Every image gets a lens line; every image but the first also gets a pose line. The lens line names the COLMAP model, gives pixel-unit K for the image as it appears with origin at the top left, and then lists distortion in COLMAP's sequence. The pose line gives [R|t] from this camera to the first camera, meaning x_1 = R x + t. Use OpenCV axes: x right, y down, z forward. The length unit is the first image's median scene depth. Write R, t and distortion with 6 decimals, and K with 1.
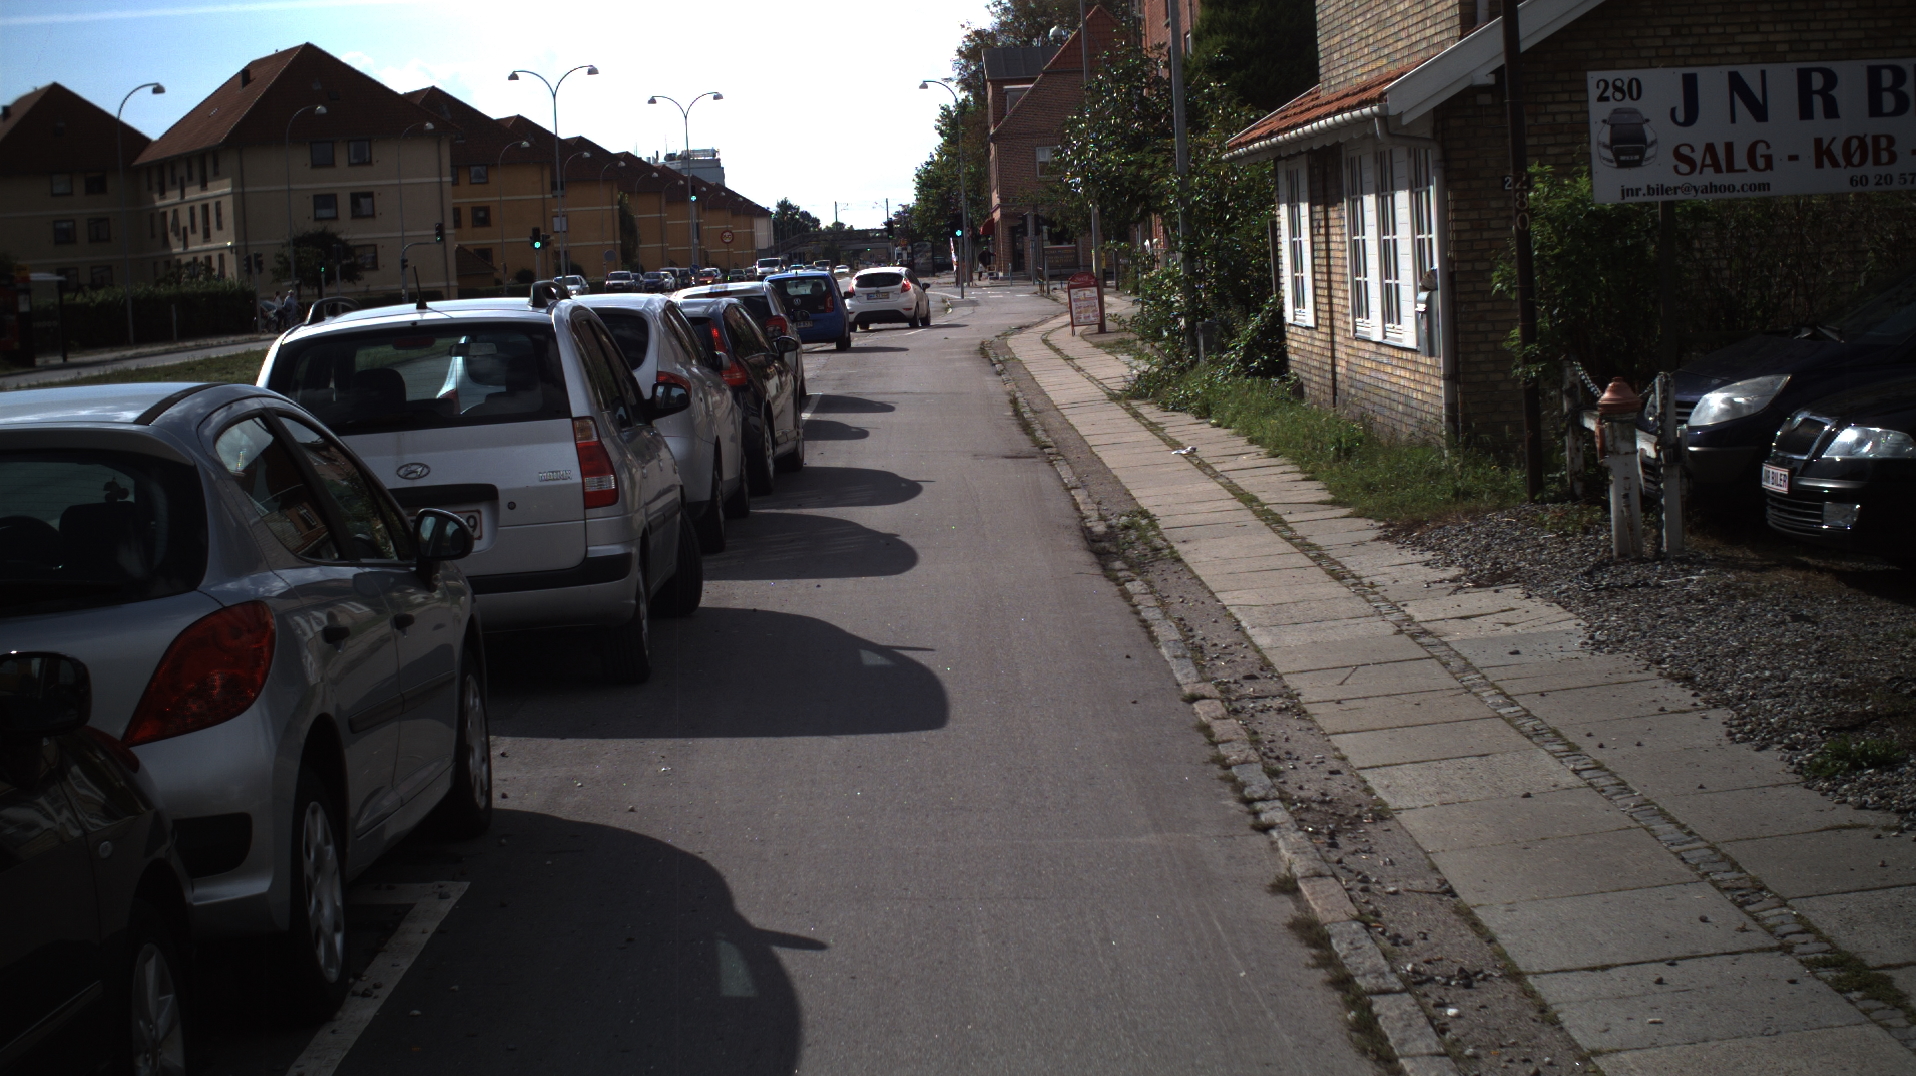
lens RADIAL K [[3267.9, 0, 958.0], [0, 3267.9, 538.0], [0, 0, 1]] dist [-0.269870, 0.306657]
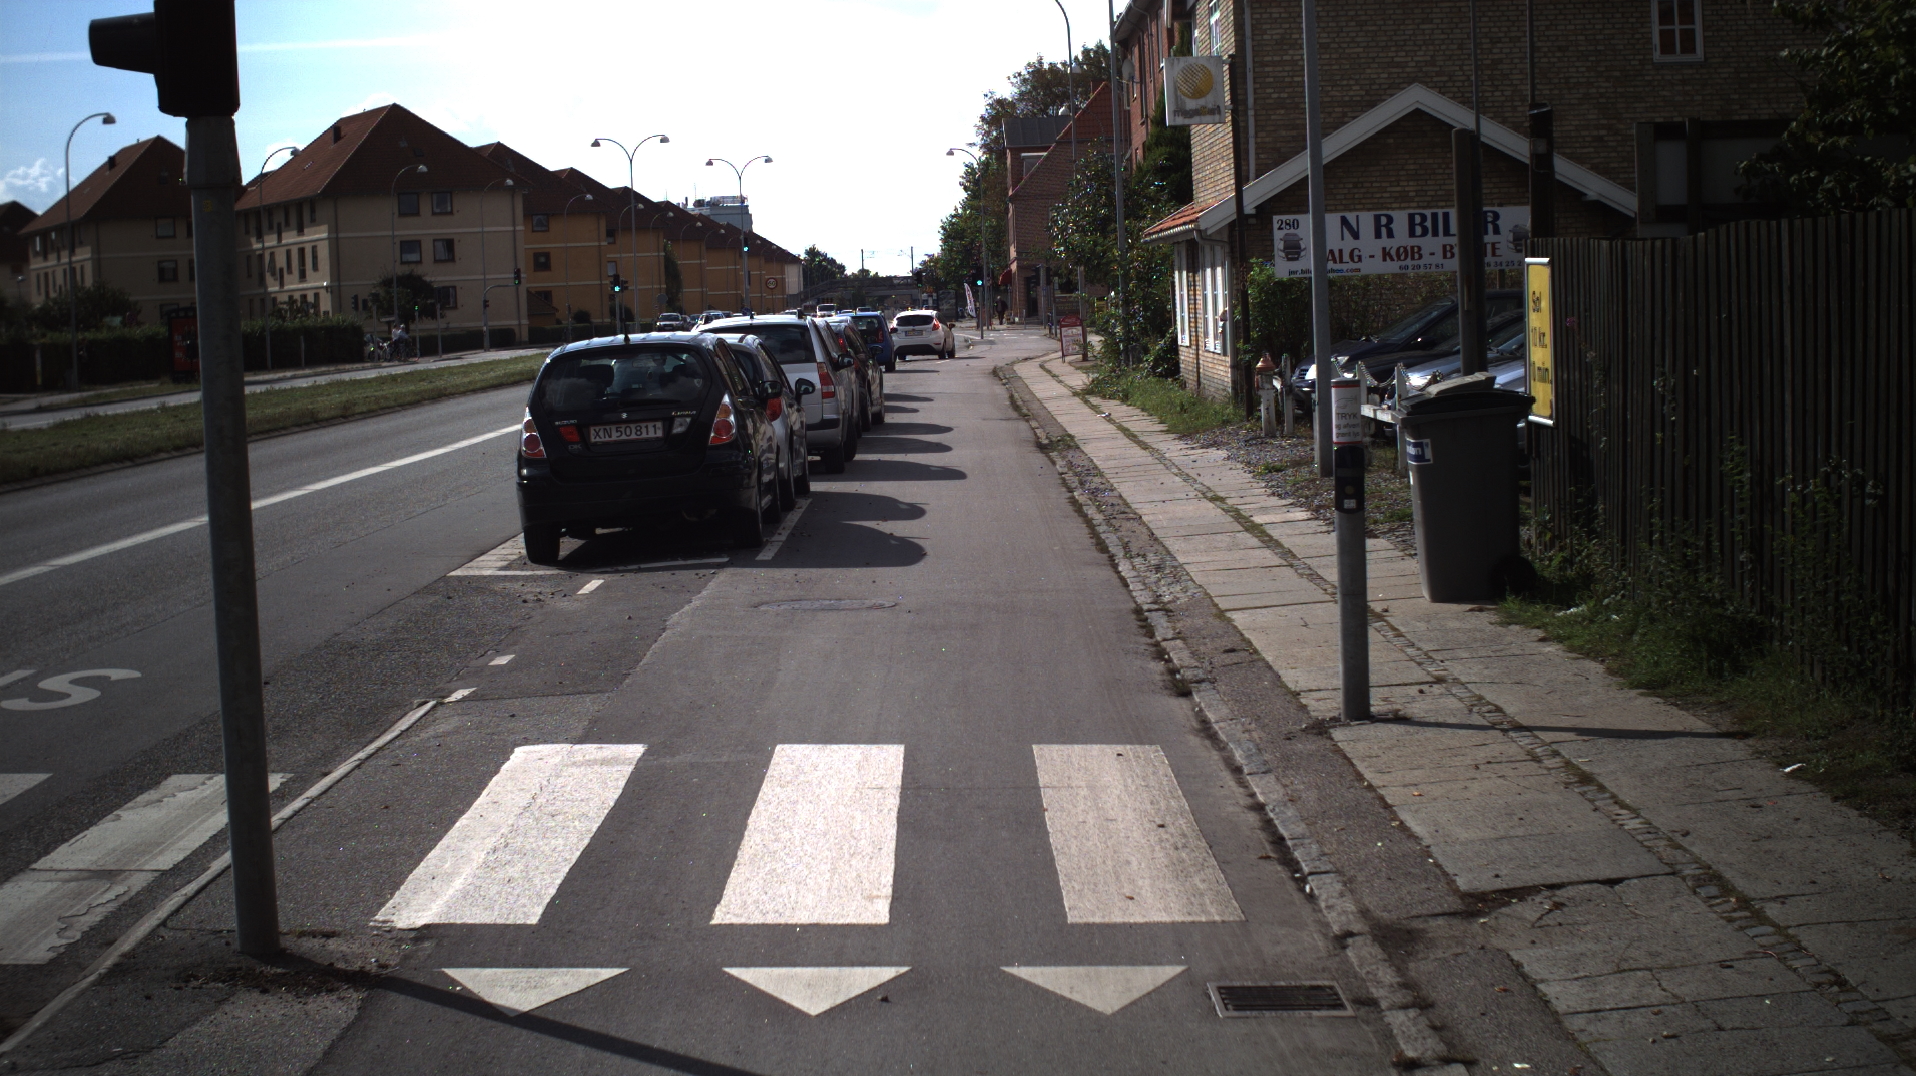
lens RADIAL K [[3267.9, 0, 958.0], [0, 3267.9, 538.0], [0, 0, 1]] dist [-0.269870, 0.306657]
pose [[0.999919, 0.011203, -0.006067, 0.001076], [-0.011289, 0.999833, -0.014388, 0.024594], [0.005905, 0.014456, 0.999878, -0.278970]]
